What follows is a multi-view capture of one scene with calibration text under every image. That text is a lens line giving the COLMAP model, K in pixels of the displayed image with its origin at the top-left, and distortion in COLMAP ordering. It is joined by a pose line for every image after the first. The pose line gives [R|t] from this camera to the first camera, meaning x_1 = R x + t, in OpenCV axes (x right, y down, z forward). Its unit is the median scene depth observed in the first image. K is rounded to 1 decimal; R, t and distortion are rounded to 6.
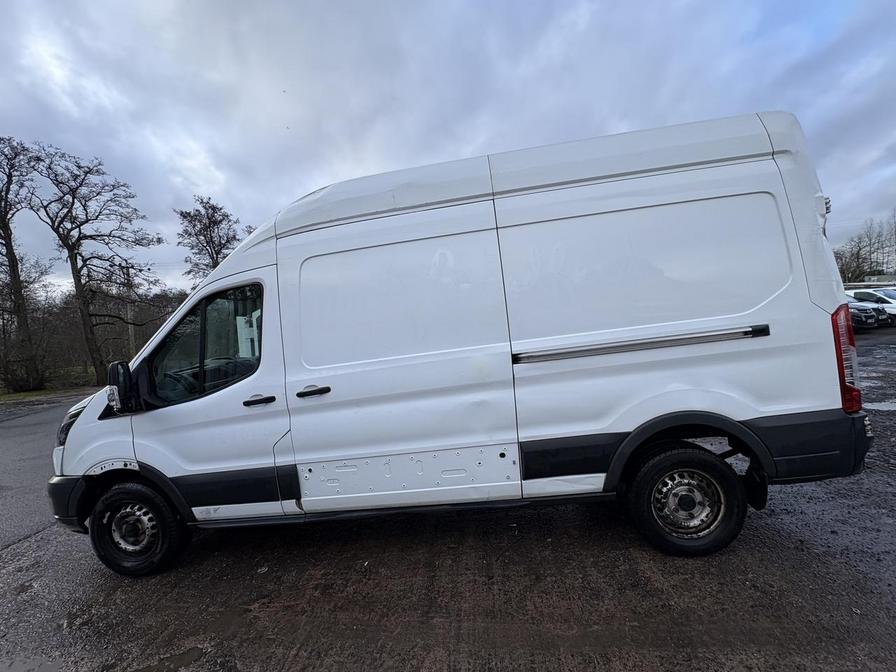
lens RADIAL K [[369.8, 0, 448.0], [0, 369.8, 336.0], [0, 0, 1]] dist [0.014919, -0.000179]
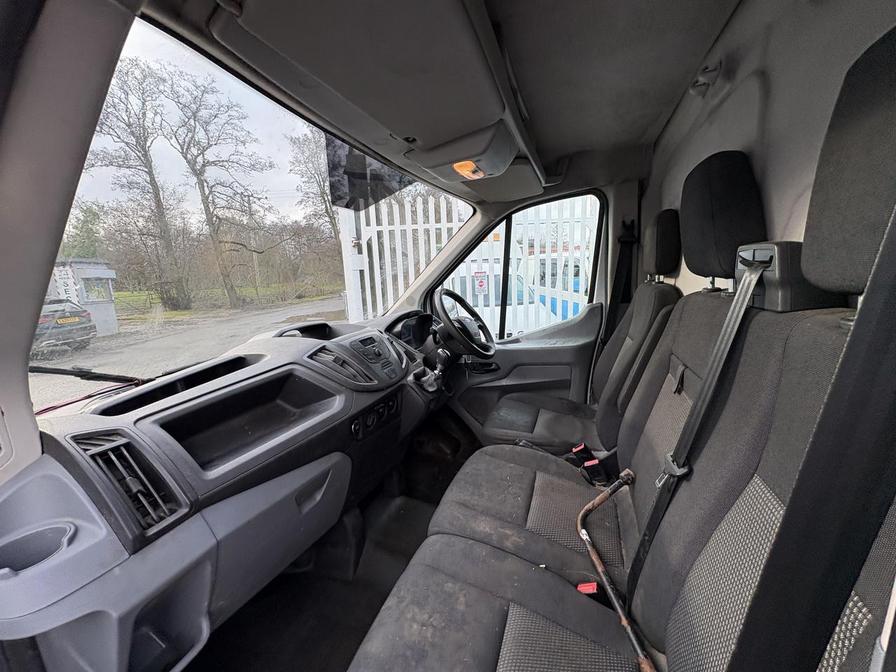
lens RADIAL K [[369.8, 0, 448.0], [0, 369.8, 336.0], [0, 0, 1]] dist [0.014919, -0.000179]
pose [[0.969361, 0.071838, -0.234903, -0.060589], [-0.030007, 0.983750, 0.177021, 0.000556], [0.243802, -0.164548, 0.955764, 0.107693]]
